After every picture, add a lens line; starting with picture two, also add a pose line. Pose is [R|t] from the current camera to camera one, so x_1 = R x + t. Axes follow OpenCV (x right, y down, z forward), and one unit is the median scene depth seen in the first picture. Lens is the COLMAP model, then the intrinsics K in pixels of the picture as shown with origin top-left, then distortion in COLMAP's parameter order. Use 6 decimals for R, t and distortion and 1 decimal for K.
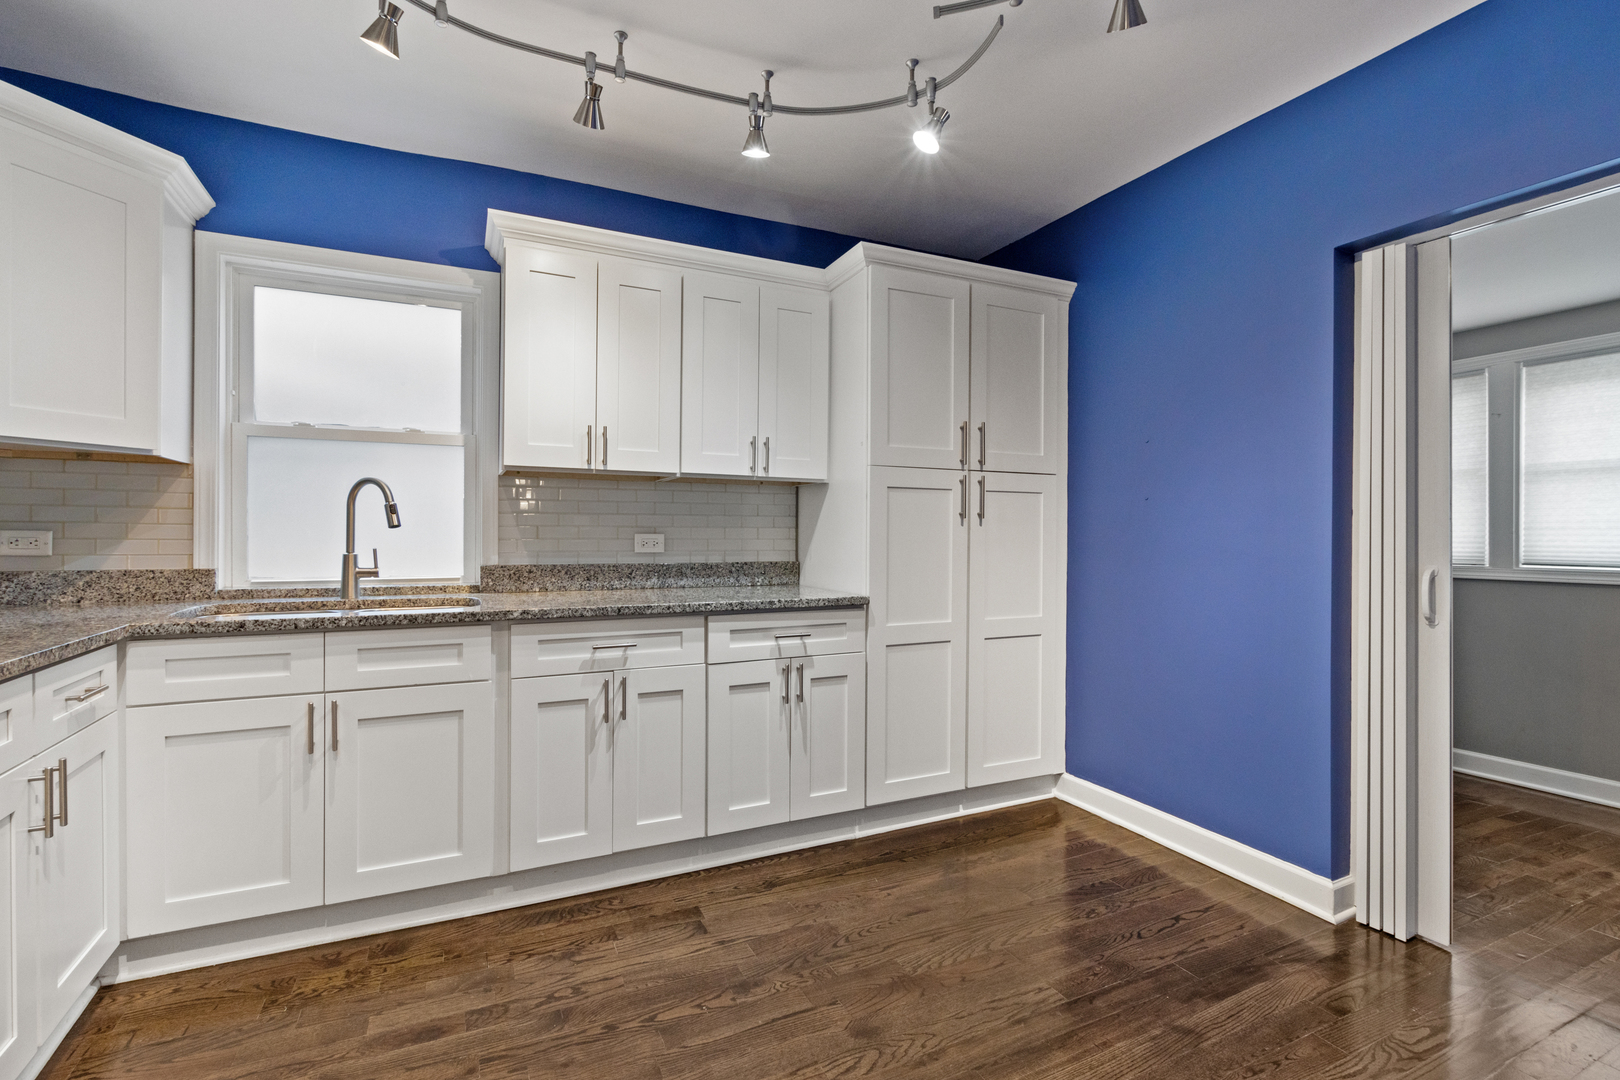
lens RADIAL K [[740.6, 0, 810.4], [0, 740.6, 542.9], [0, 0, 1]] dist [0.003799, 0.000731]
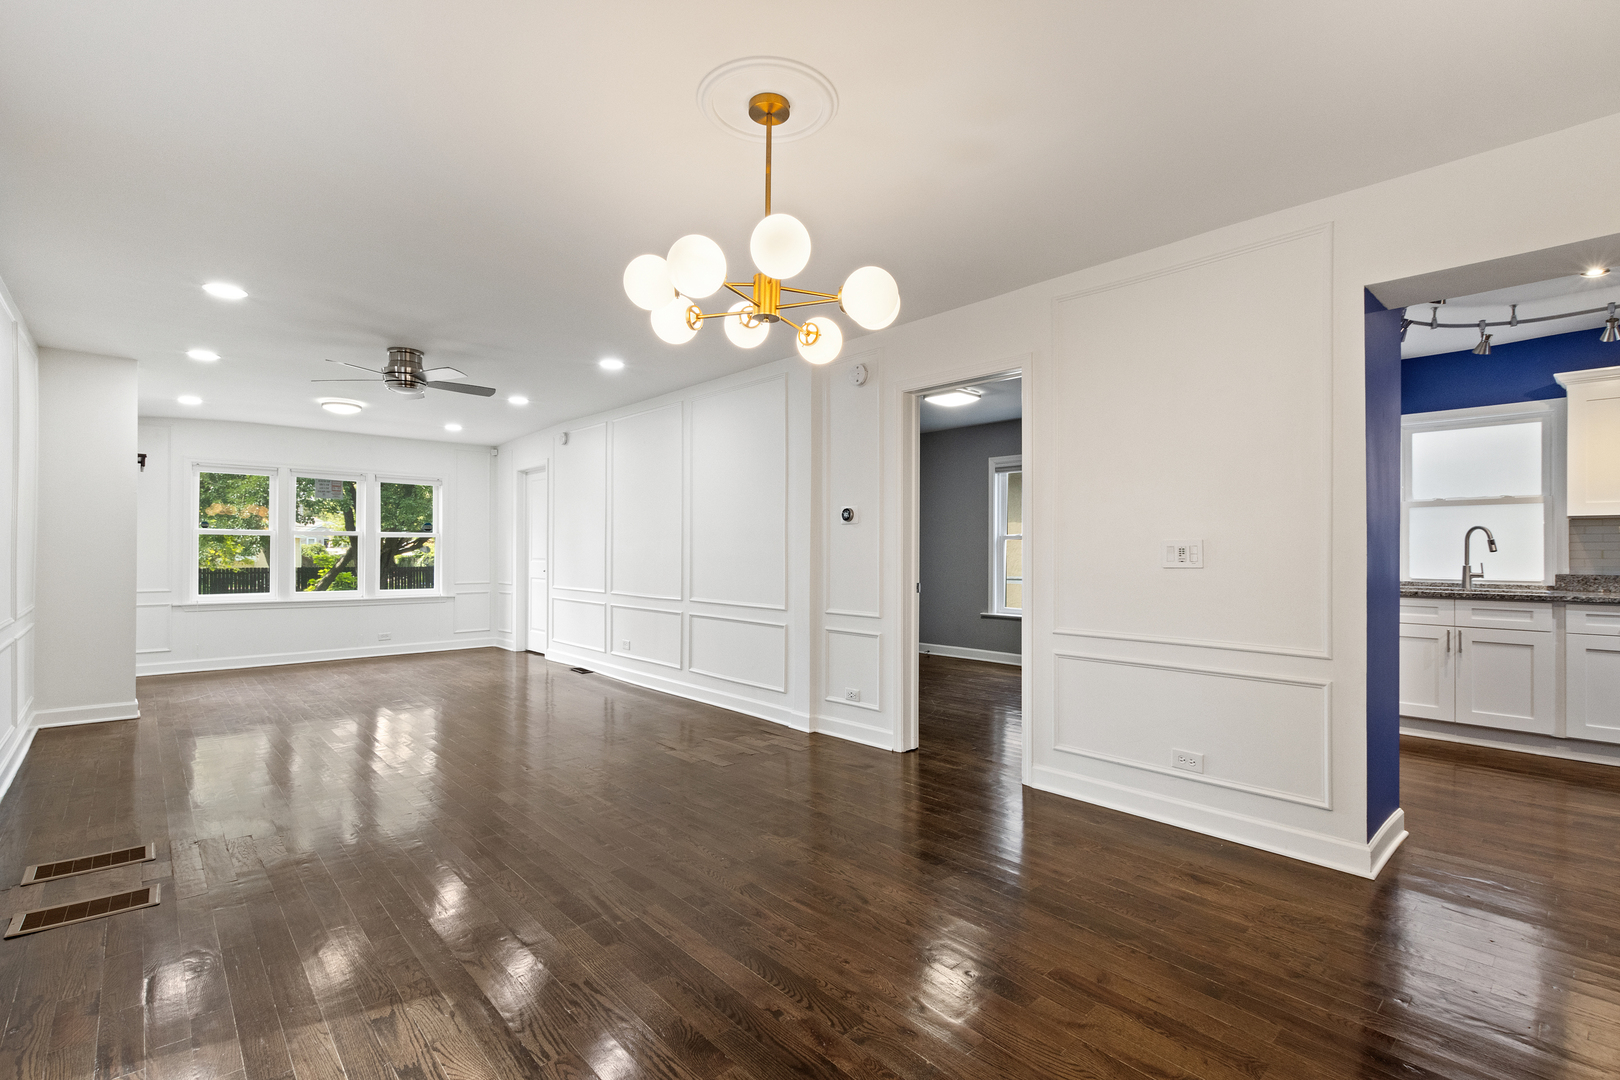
lens RADIAL K [[740.6, 0, 810.4], [0, 740.6, 542.9], [0, 0, 1]] dist [0.003799, 0.000731]
pose [[0.292960, -0.015403, -0.956001, 0.737781], [-0.011242, 0.999746, -0.019553, 0.012545], [0.956059, 0.016476, 0.292713, -1.214882]]
